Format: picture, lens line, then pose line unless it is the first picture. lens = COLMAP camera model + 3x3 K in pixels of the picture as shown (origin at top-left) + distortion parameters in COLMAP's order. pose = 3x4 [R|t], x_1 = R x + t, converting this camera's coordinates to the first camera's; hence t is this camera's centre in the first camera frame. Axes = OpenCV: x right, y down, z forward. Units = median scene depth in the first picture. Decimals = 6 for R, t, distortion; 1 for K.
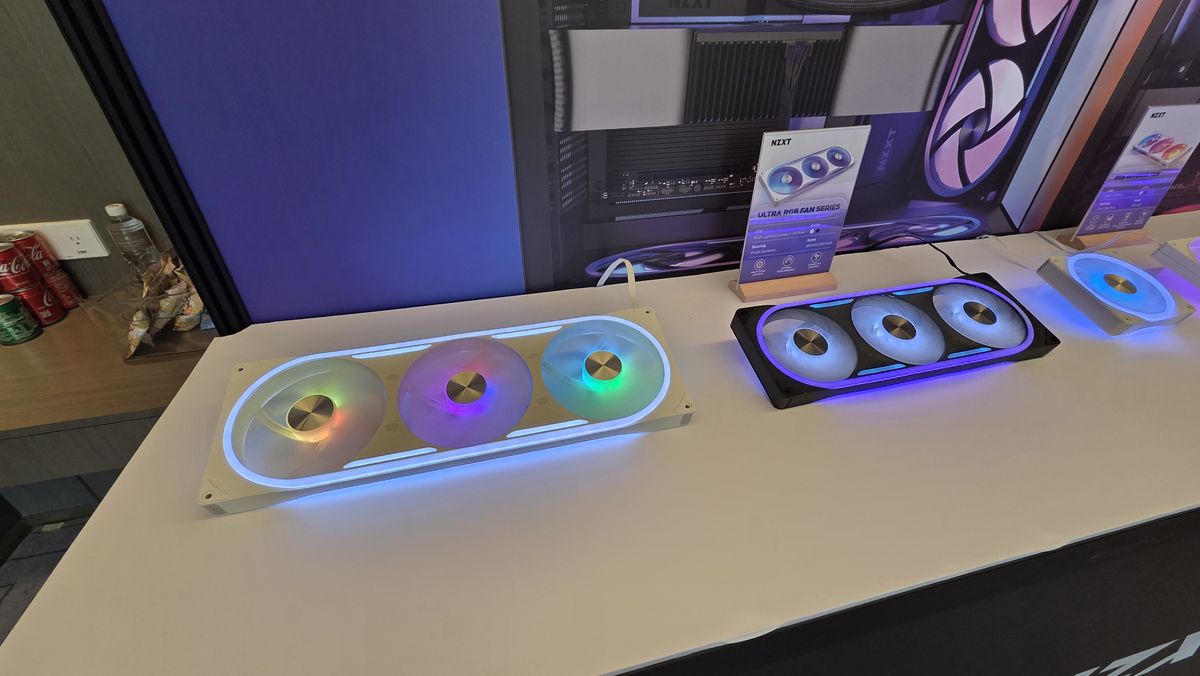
lens RADIAL K [[490.4, 0, 600.0], [0, 490.4, 338.0], [0, 0, 1]] dist [0.002944, 0.000396]
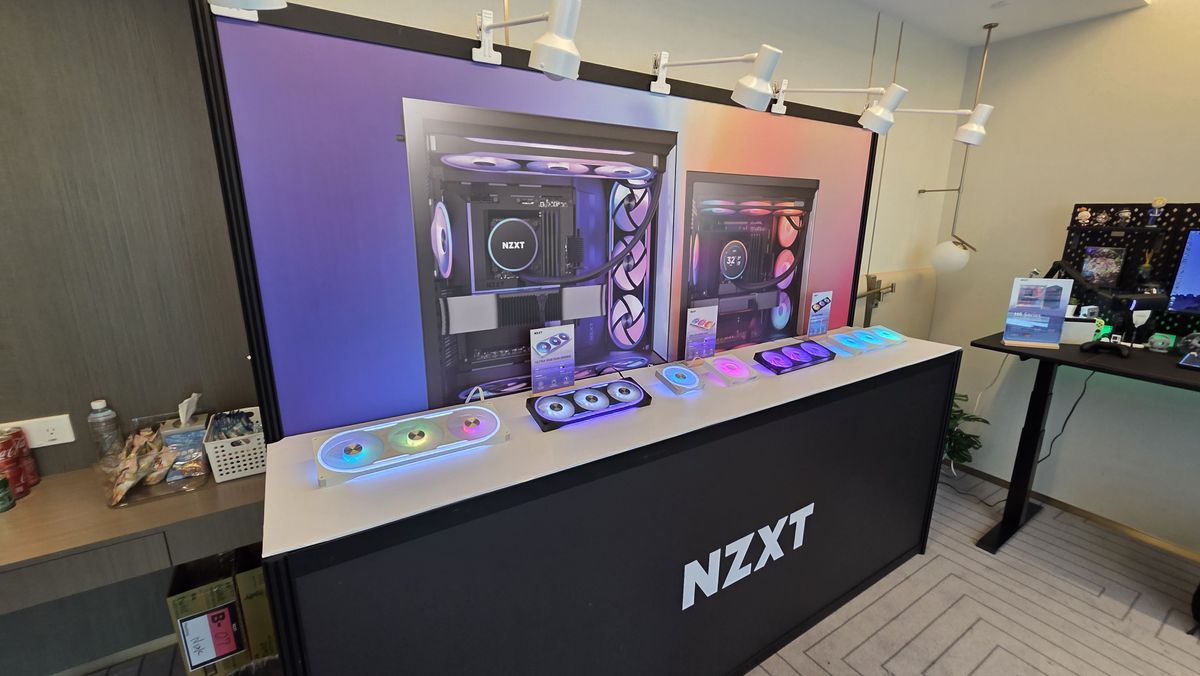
lens RADIAL K [[490.4, 0, 600.0], [0, 490.4, 338.0], [0, 0, 1]] dist [0.002944, 0.000396]
pose [[0.952359, -0.069577, 0.296937, -0.062838], [0.166856, 0.933857, -0.316338, 0.403510], [-0.255287, 0.350813, 0.900977, -1.141160]]
